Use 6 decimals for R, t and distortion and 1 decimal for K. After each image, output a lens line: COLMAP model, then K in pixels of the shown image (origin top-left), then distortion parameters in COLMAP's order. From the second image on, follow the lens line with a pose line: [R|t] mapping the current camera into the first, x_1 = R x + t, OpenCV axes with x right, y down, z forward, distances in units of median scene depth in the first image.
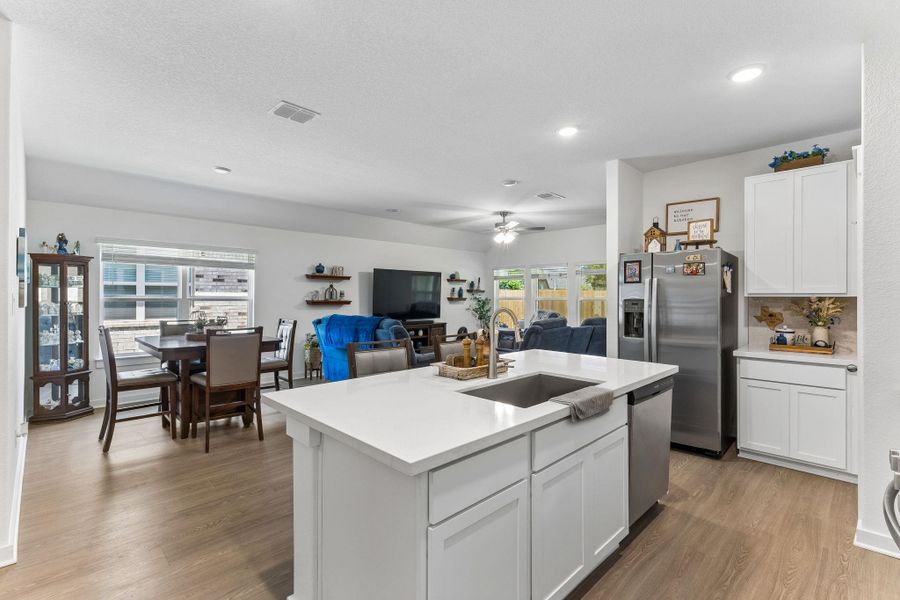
lens RADIAL K [[412.9, 0, 450.5], [0, 412.9, 297.3], [0, 0, 1]] dist [-0.000339, 0.000140]
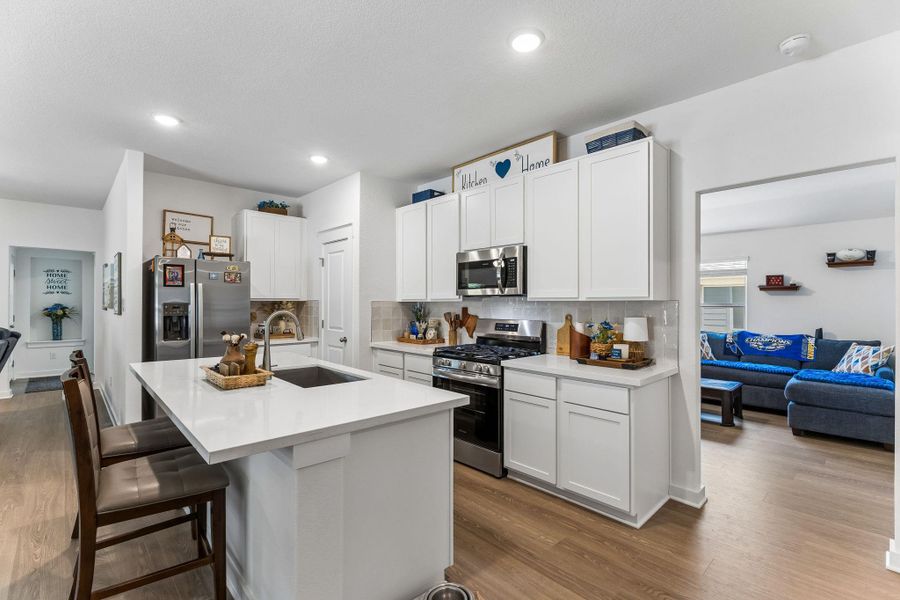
lens RADIAL K [[406.4, 0, 452.3], [0, 406.4, 303.2], [0, 0, 1]] dist [-0.001696, -0.000646]
pose [[0.016959, -0.003325, 0.999851, -0.451656], [-0.002787, 0.999990, 0.003373, 0.000225], [-0.999852, -0.002844, 0.016949, 0.258063]]
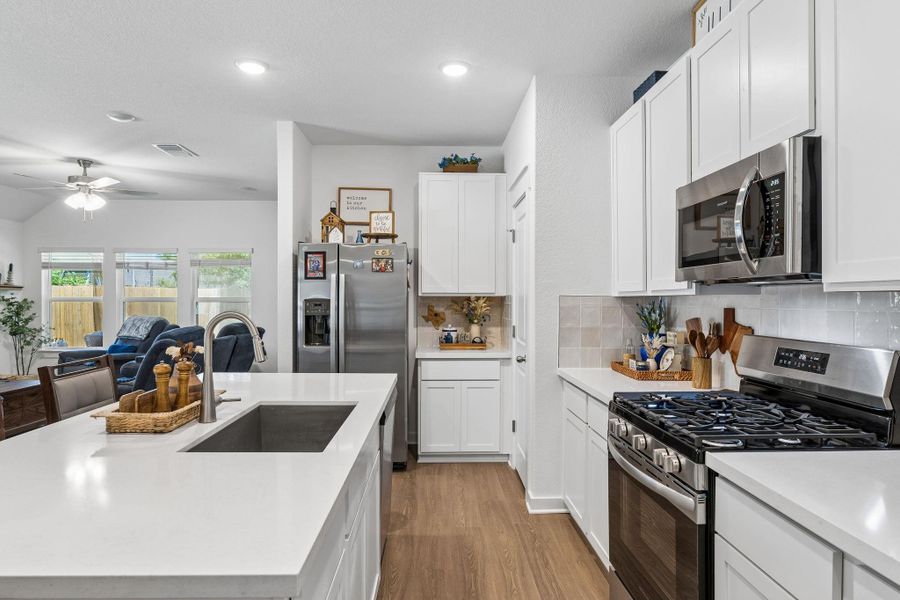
lens RADIAL K [[534.5, 0, 450.0], [0, 534.5, 300.0], [0, 0, 1]] dist [-0.012474, 0.000113]
pose [[0.679493, -0.003956, 0.733672, -0.124565], [0.000787, 0.999989, 0.004663, 0.001457], [-0.733682, -0.002591, 0.679488, 0.079747]]
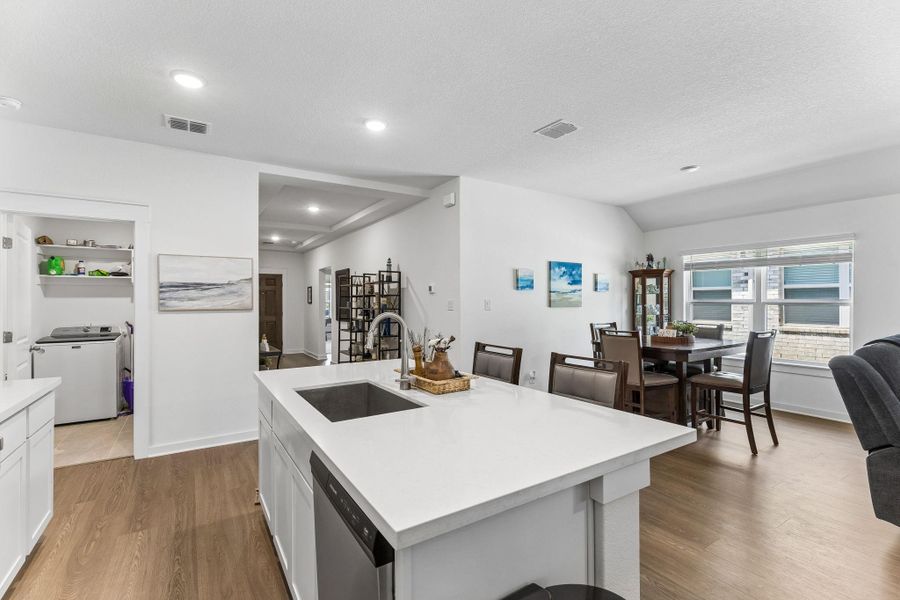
lens RADIAL K [[406.4, 0, 452.3], [0, 406.4, 303.2], [0, 0, 1]] dist [-0.001696, -0.000646]
pose [[-0.202057, 0.002783, -0.979370, 0.485084], [0.003455, 0.999992, 0.002129, 0.001586], [0.979368, -0.002953, -0.202065, 0.644725]]
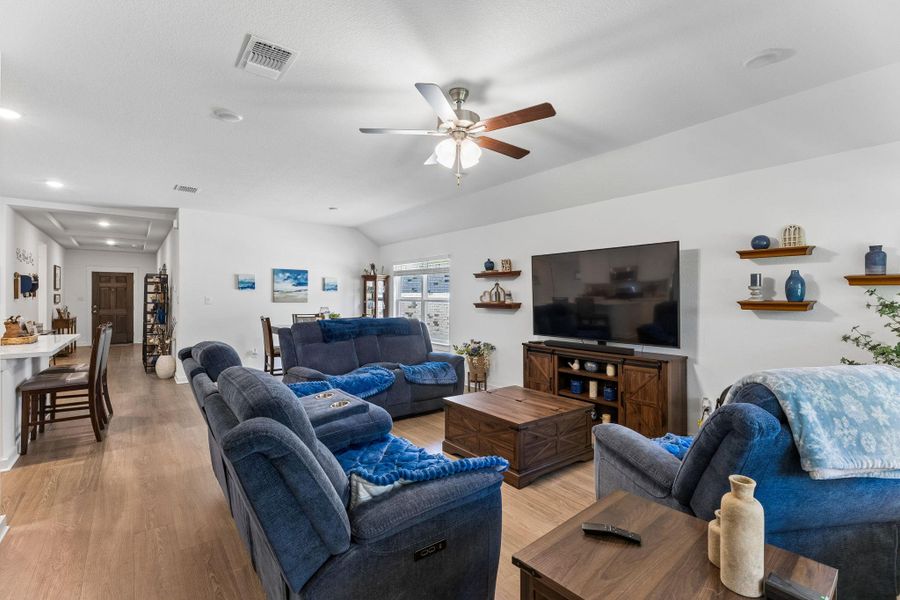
lens RADIAL K [[412.9, 0, 450.5], [0, 412.9, 297.3], [0, 0, 1]] dist [-0.000339, 0.000140]
pose [[-0.114340, -0.005978, -0.993424, 0.806507], [-0.004482, 0.999975, -0.005501, 0.002137], [0.993432, 0.003824, -0.114364, 1.552811]]
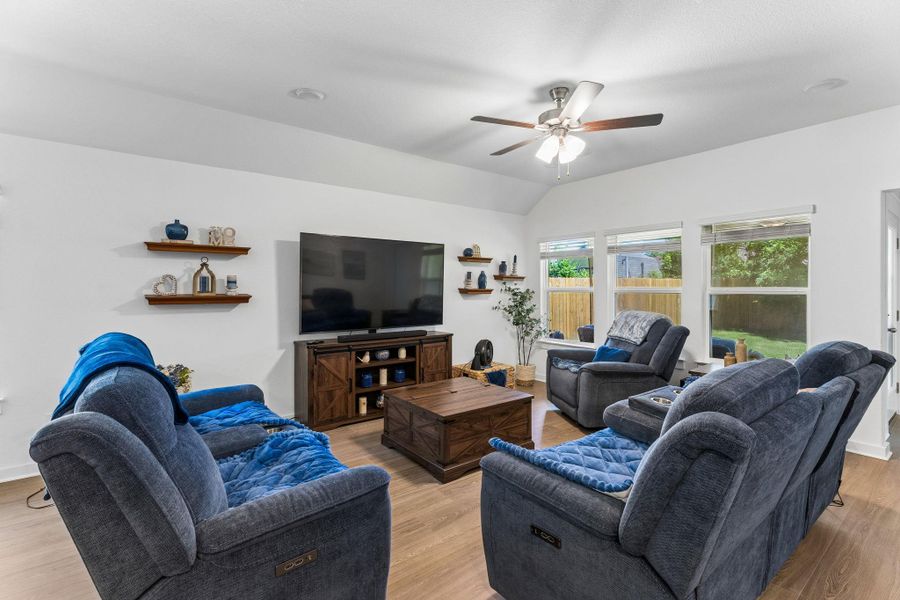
lens RADIAL K [[413.3, 0, 453.0], [0, 413.3, 286.9], [0, 0, 1]] dist [-0.000070, 0.000242]
pose [[0.993651, -0.003435, -0.112452, 0.101419], [0.003046, 0.999989, -0.003630, 0.001126], [0.112463, 0.003264, 0.993651, 0.834689]]
